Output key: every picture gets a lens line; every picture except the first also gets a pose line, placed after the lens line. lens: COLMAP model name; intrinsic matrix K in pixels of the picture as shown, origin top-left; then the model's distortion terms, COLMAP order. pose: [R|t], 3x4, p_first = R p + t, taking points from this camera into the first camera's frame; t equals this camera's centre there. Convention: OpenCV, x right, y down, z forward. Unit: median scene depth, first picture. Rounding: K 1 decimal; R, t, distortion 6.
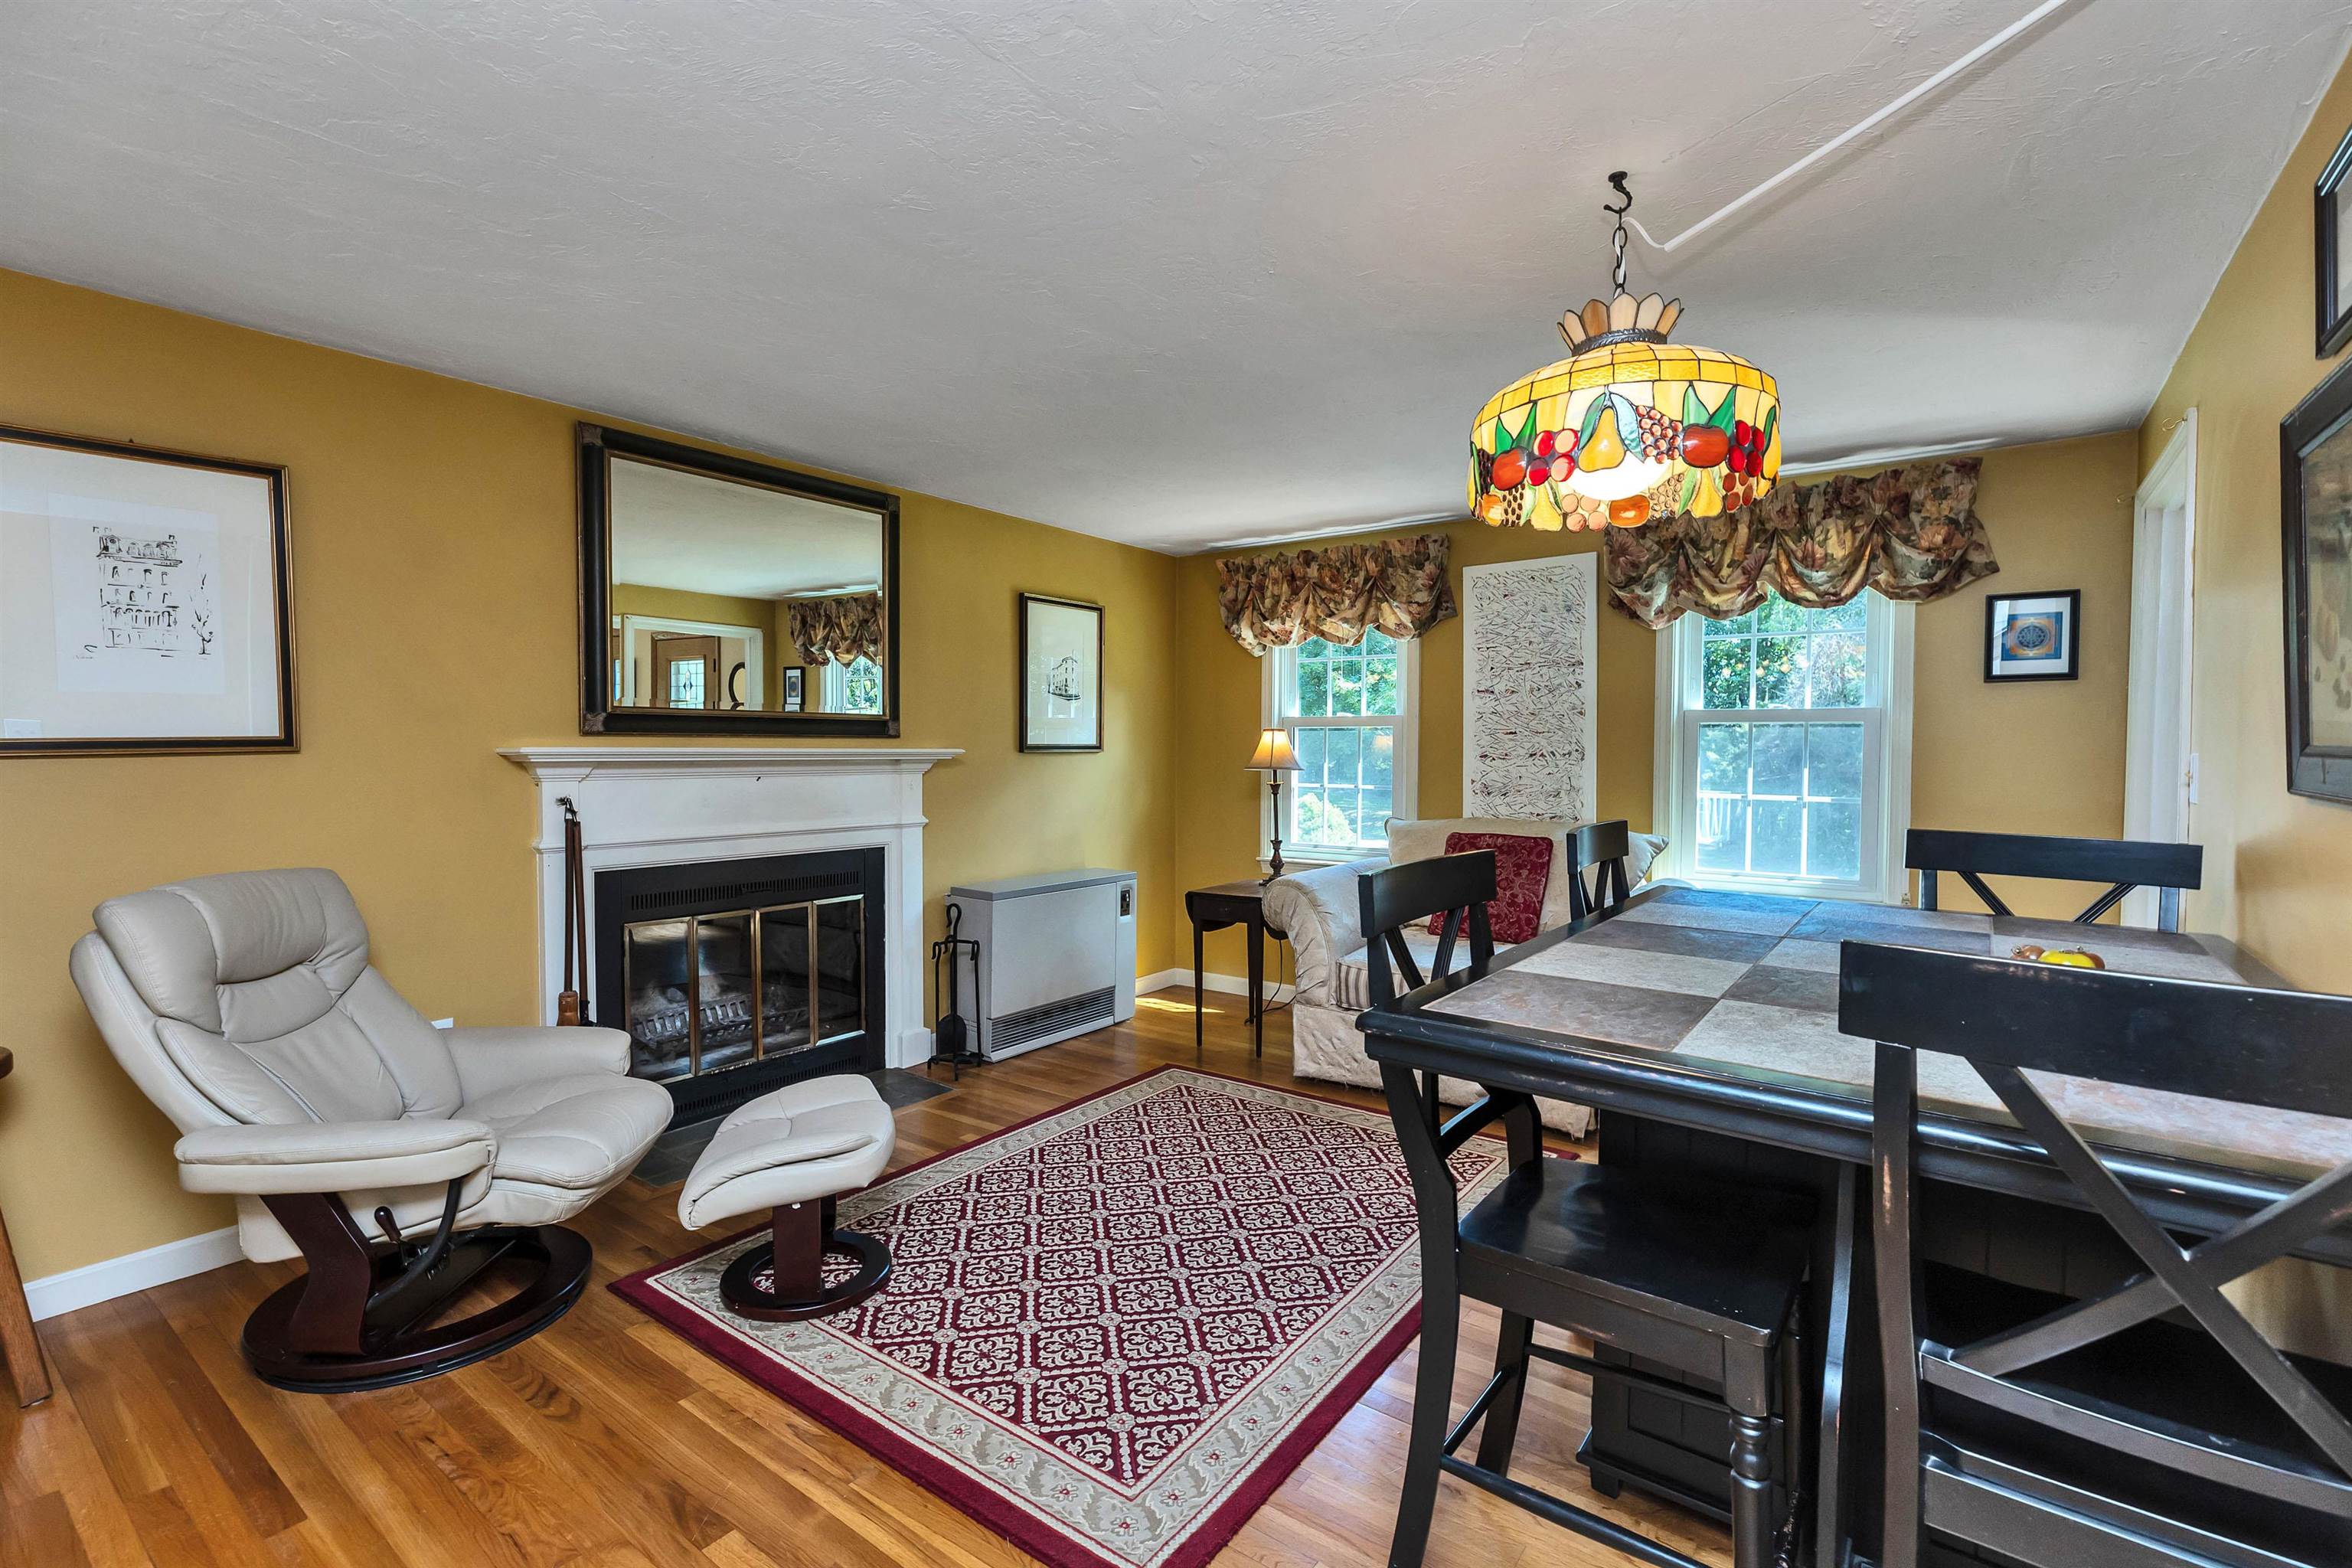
lens RADIAL K [[1058.6, 0, 1154.8], [0, 1058.6, 780.8], [0, 0, 1]] dist [0.004130, -0.000445]
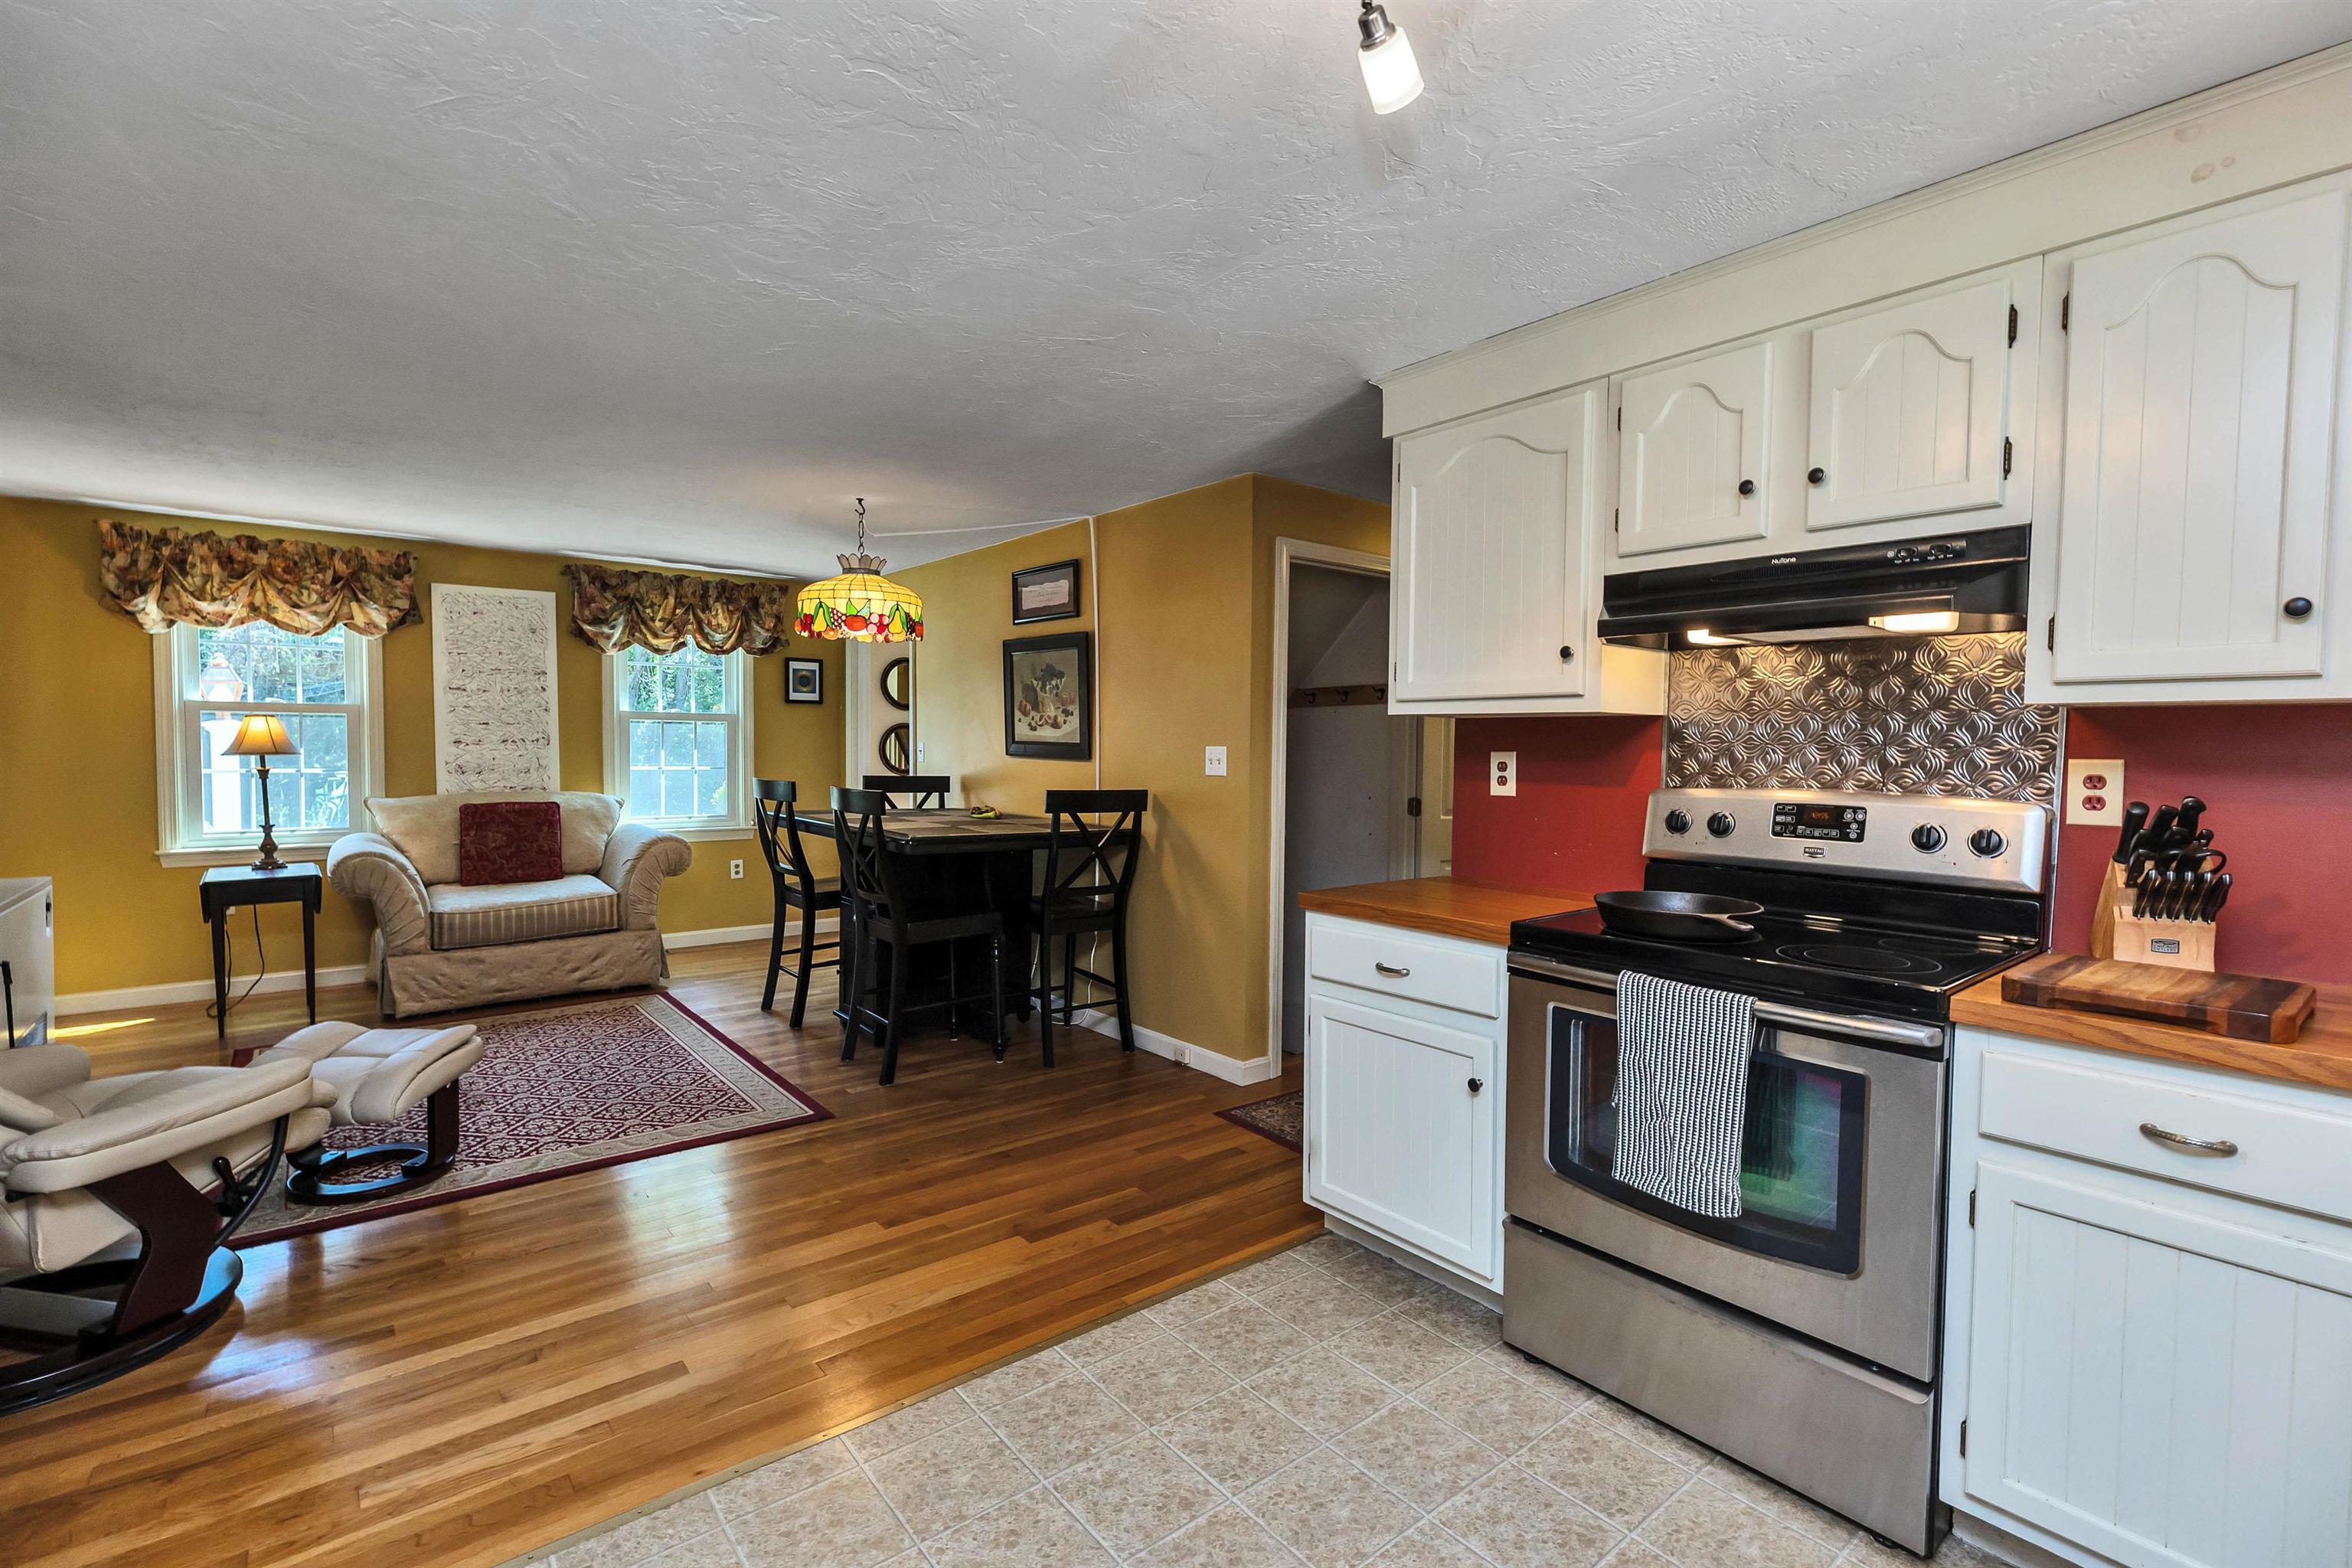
lens RADIAL K [[1058.6, 0, 1192.7], [0, 1058.6, 786.9], [0, 0, 1]] dist [0.004130, -0.000445]
pose [[0.228000, -0.040723, 0.972809, -0.779255], [0.019900, 0.999111, 0.037160, 0.000154], [-0.973458, 0.010886, 0.228608, -0.116169]]
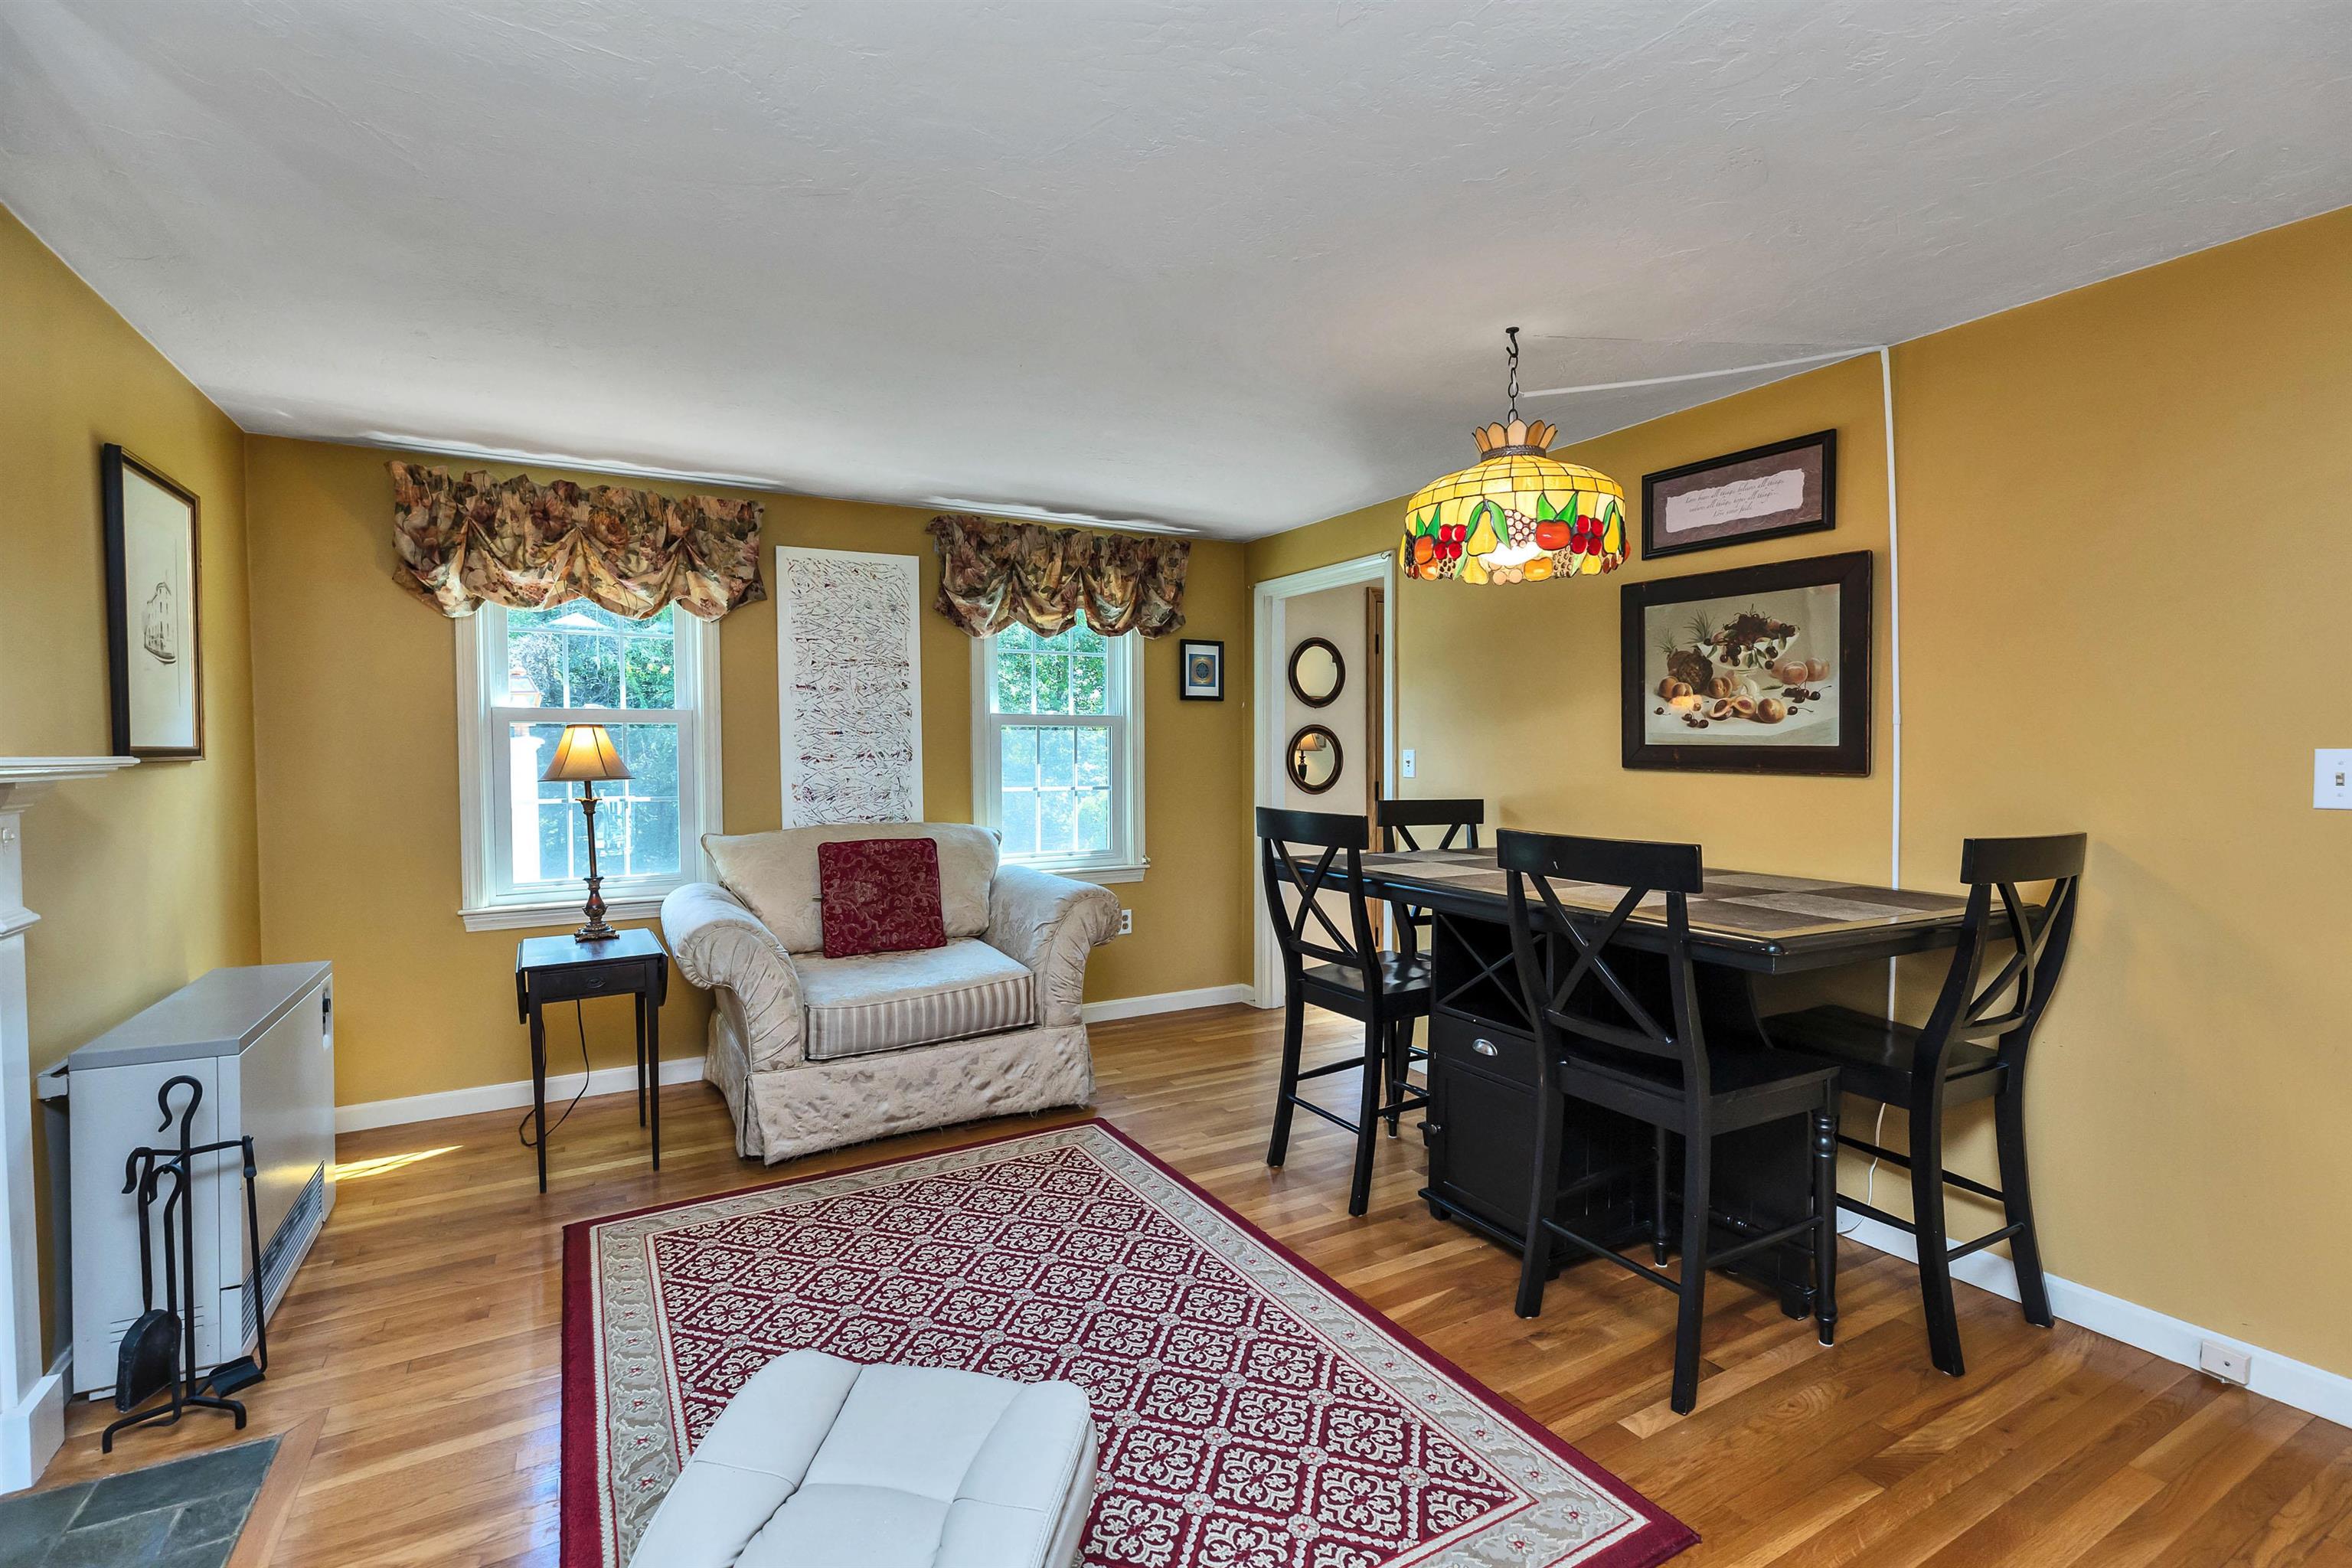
lens RADIAL K [[1058.6, 0, 1177.3], [0, 1058.6, 784.0], [0, 0, 1]] dist [0.004130, -0.000445]
pose [[0.392511, -0.036174, 0.919036, -0.457995], [0.033681, 0.999121, 0.024941, -0.014453], [-0.919130, 0.021164, 0.393384, 0.394916]]
